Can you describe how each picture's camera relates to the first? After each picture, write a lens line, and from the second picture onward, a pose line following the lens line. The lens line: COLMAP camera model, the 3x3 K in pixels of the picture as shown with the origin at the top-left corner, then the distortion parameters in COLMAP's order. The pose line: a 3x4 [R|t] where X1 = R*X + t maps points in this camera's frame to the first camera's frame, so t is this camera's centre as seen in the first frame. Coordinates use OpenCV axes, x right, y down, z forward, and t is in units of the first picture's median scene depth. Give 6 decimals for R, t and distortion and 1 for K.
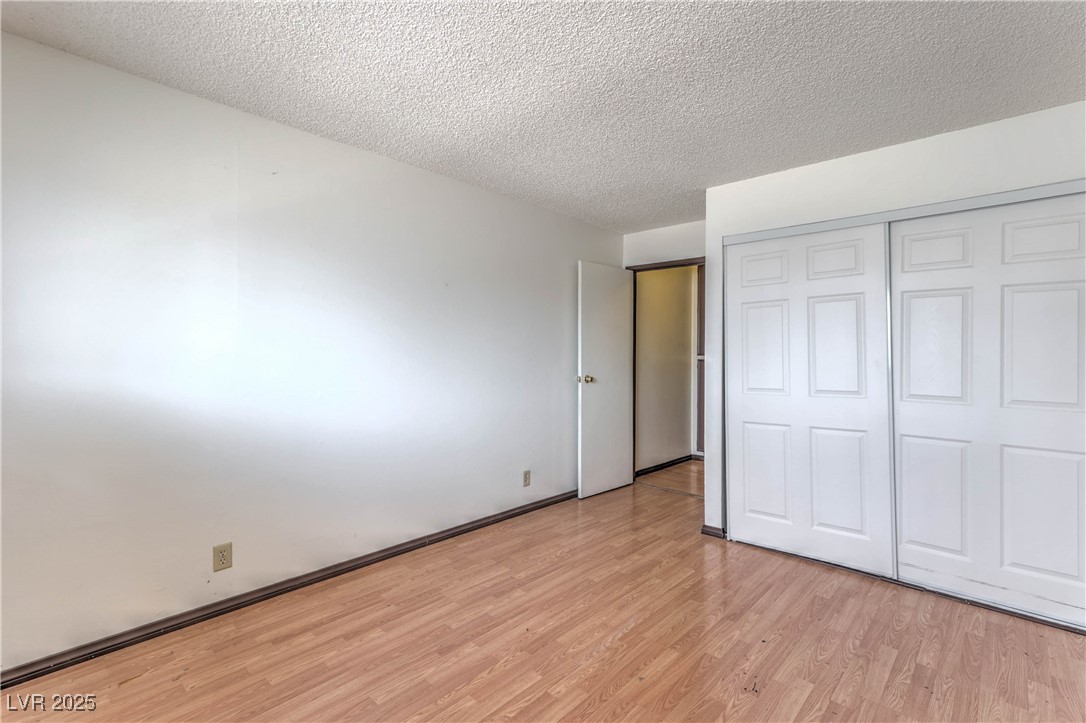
lens RADIAL K [[494.8, 0, 546.6], [0, 494.8, 353.9], [0, 0, 1]] dist [0.001336, 0.000373]
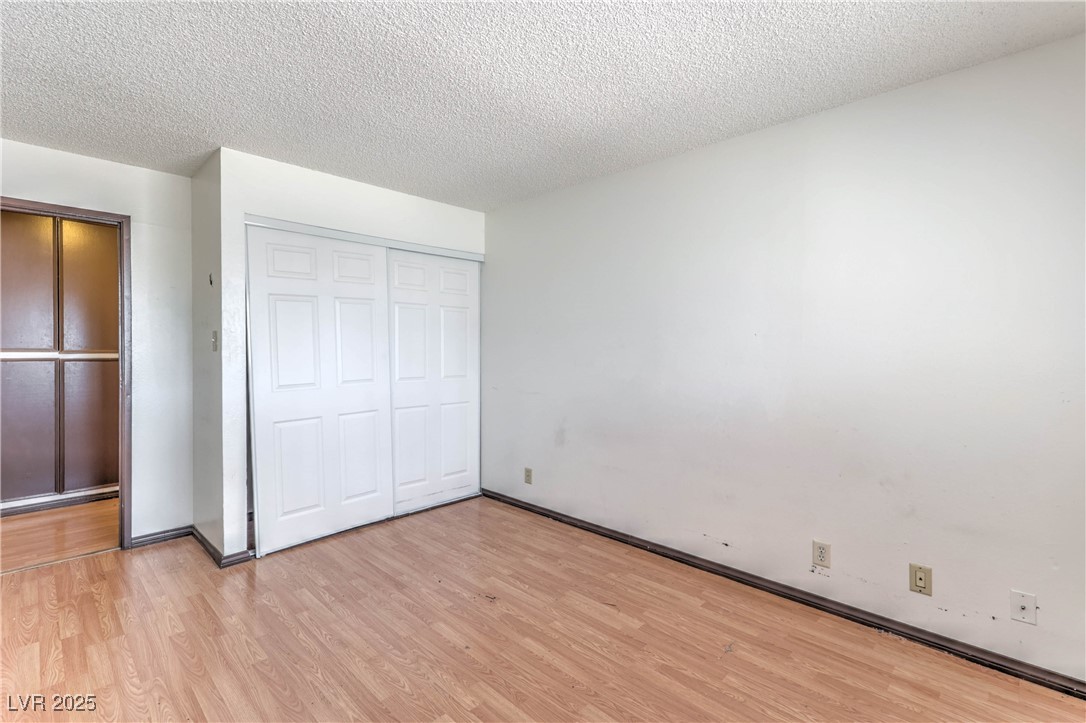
lens RADIAL K [[494.8, 0, 546.6], [0, 494.8, 353.9], [0, 0, 1]] dist [0.001336, 0.000373]
pose [[0.013305, -0.014021, 0.999813, -0.655262], [0.002906, 0.999898, 0.013984, -0.002110], [-0.999907, 0.002720, 0.013345, 0.598587]]
